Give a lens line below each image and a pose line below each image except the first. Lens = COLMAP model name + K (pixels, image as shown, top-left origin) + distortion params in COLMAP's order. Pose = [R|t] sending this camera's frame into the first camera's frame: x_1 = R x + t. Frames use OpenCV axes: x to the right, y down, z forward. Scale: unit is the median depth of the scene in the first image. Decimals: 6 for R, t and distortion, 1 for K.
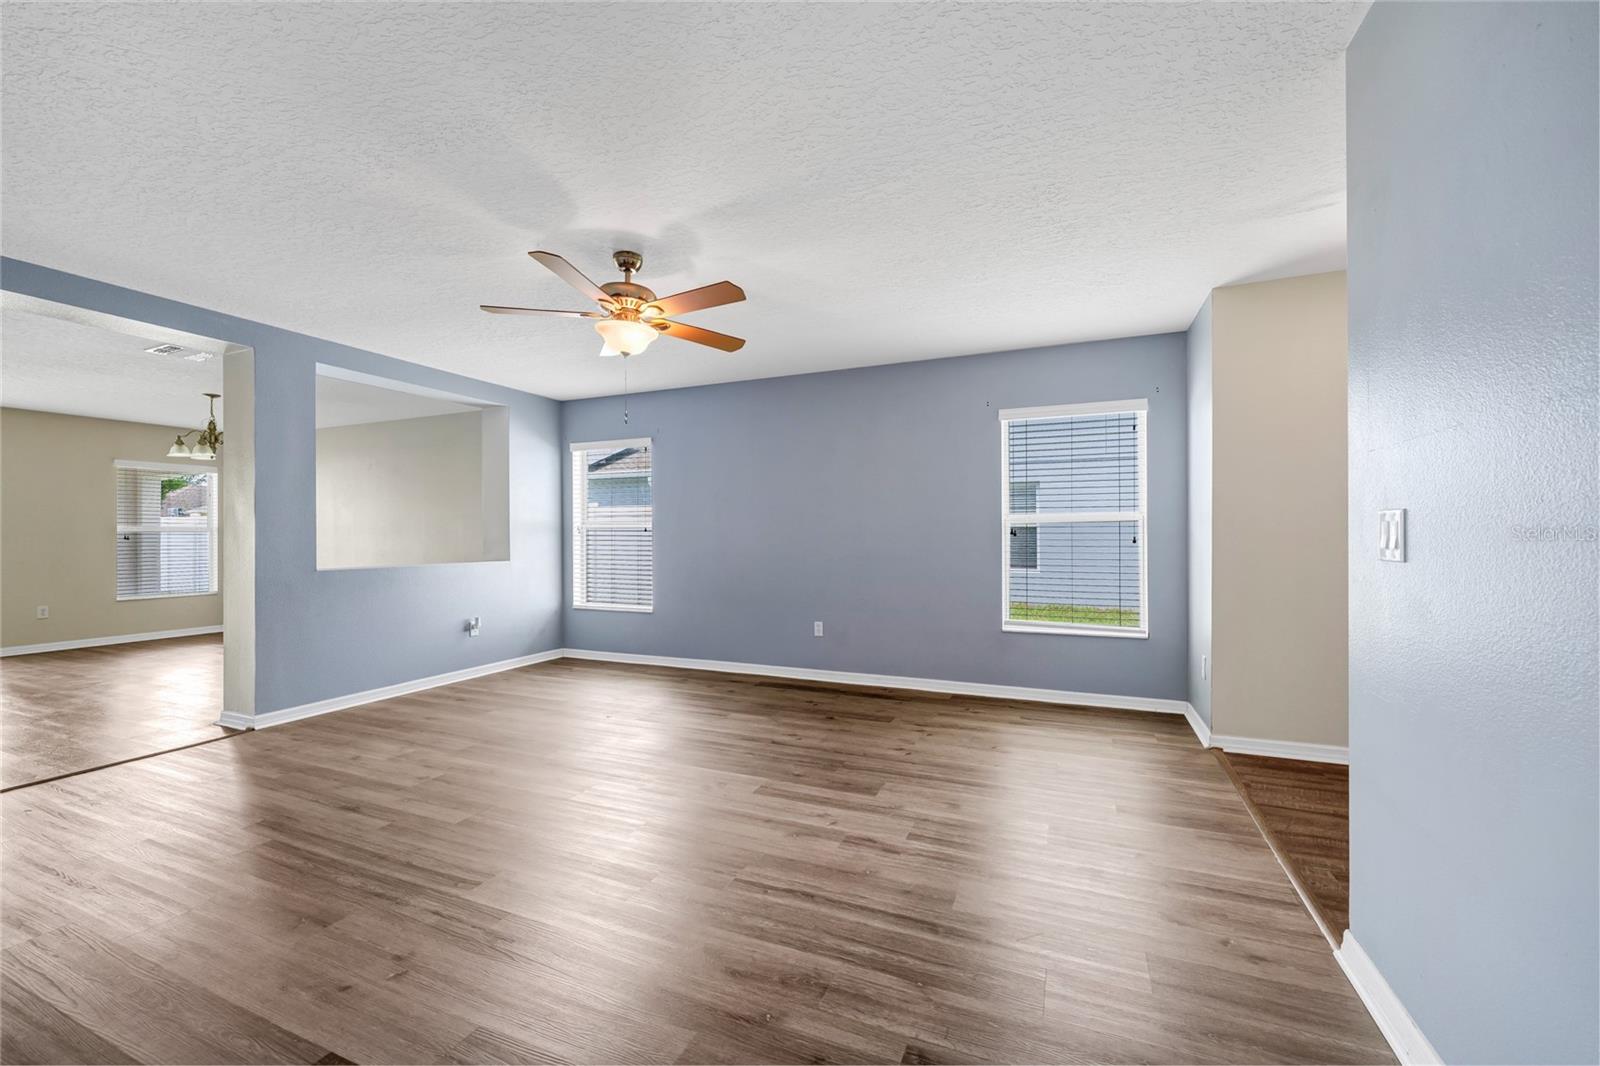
lens RADIAL K [[635.8, 0, 806.4], [0, 635.8, 534.4], [0, 0, 1]] dist [-0.002529, -0.000193]
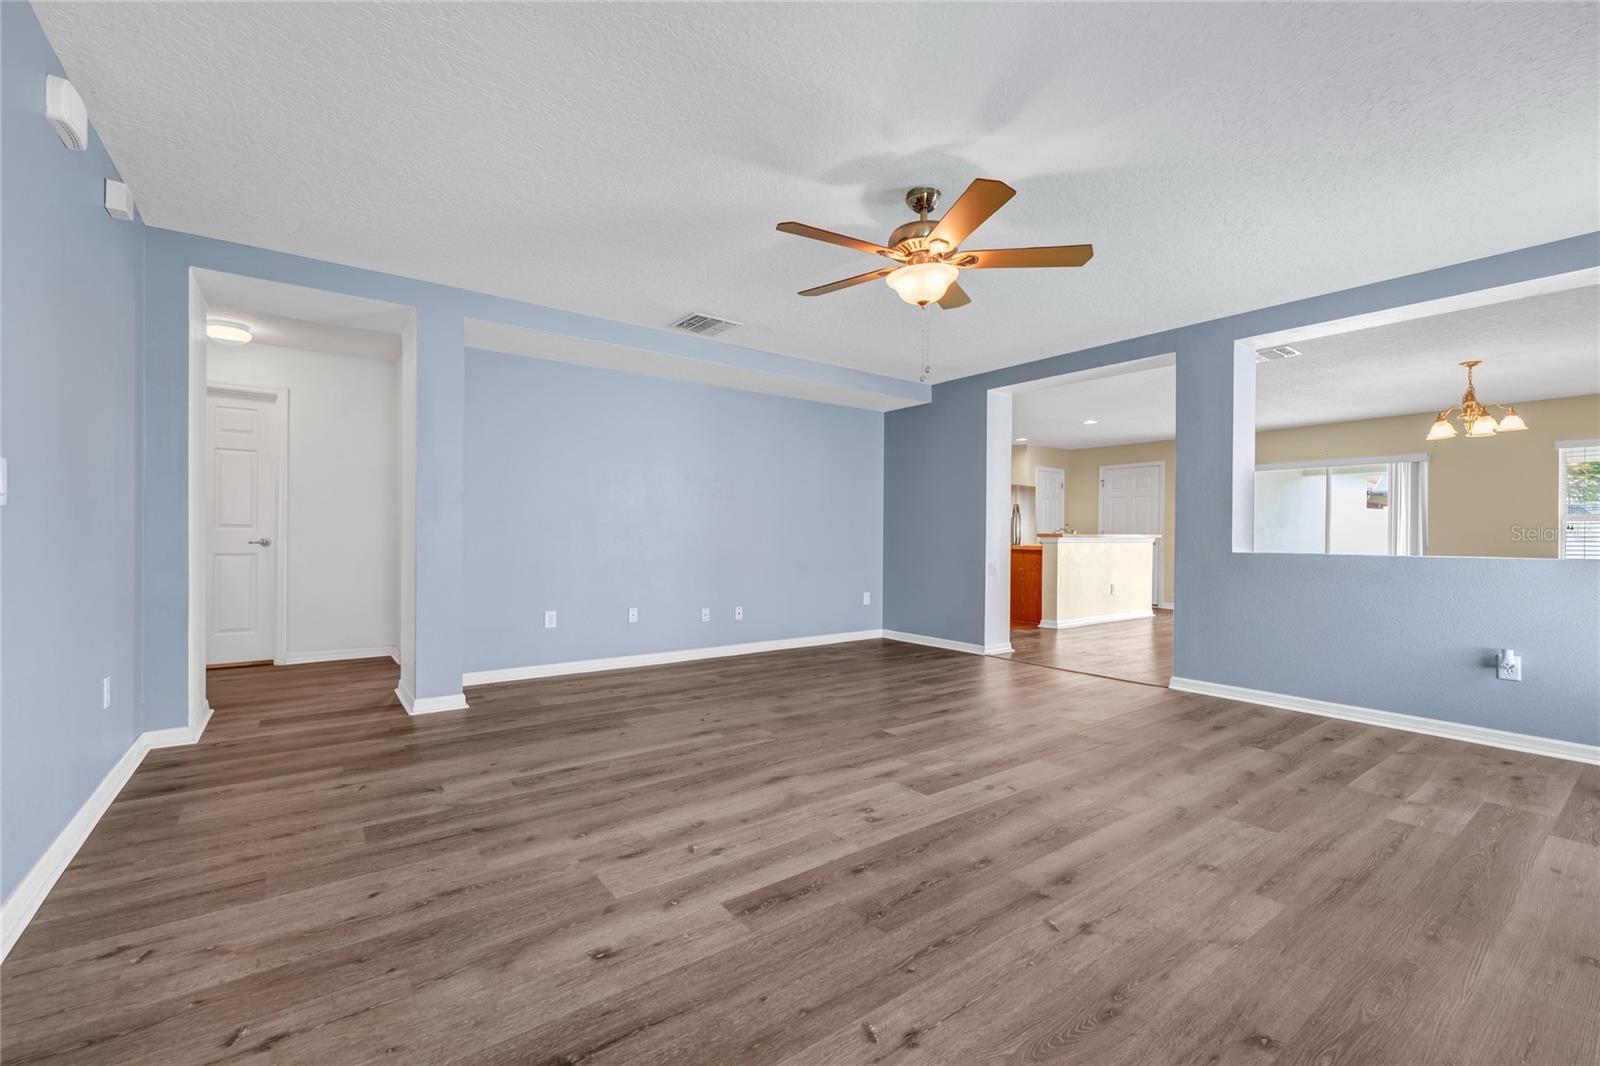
lens RADIAL K [[635.8, 0, 806.4], [0, 635.8, 534.4], [0, 0, 1]] dist [-0.002529, -0.000193]
pose [[-0.475783, 0.001973, -0.879560, 0.482727], [-0.001802, 0.999993, 0.003218, 0.033361], [0.879561, 0.003116, -0.475777, 1.065620]]
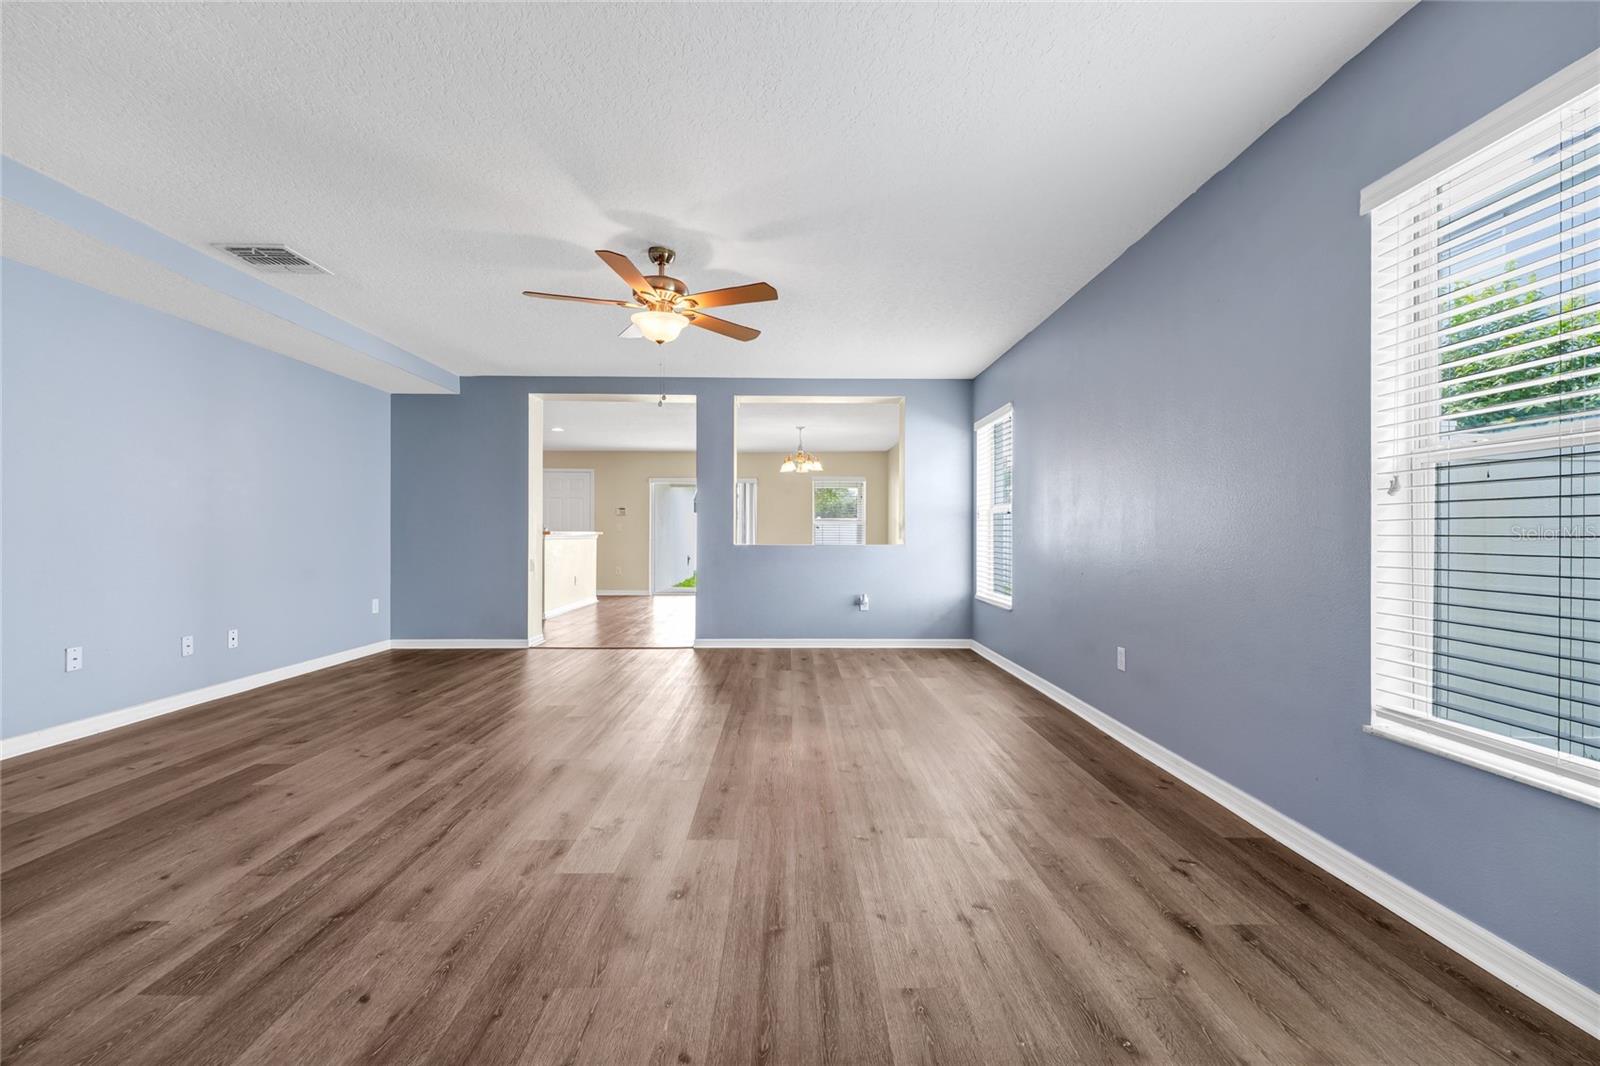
lens RADIAL K [[644.5, 0, 772.4], [0, 644.5, 532.8], [0, 0, 1]] dist [-0.000545, -0.000262]
pose [[0.404289, 0.004088, -0.914622, 0.663906], [-0.003227, 0.999990, 0.003044, 0.031960], [0.914626, 0.001721, 0.404298, 0.605285]]
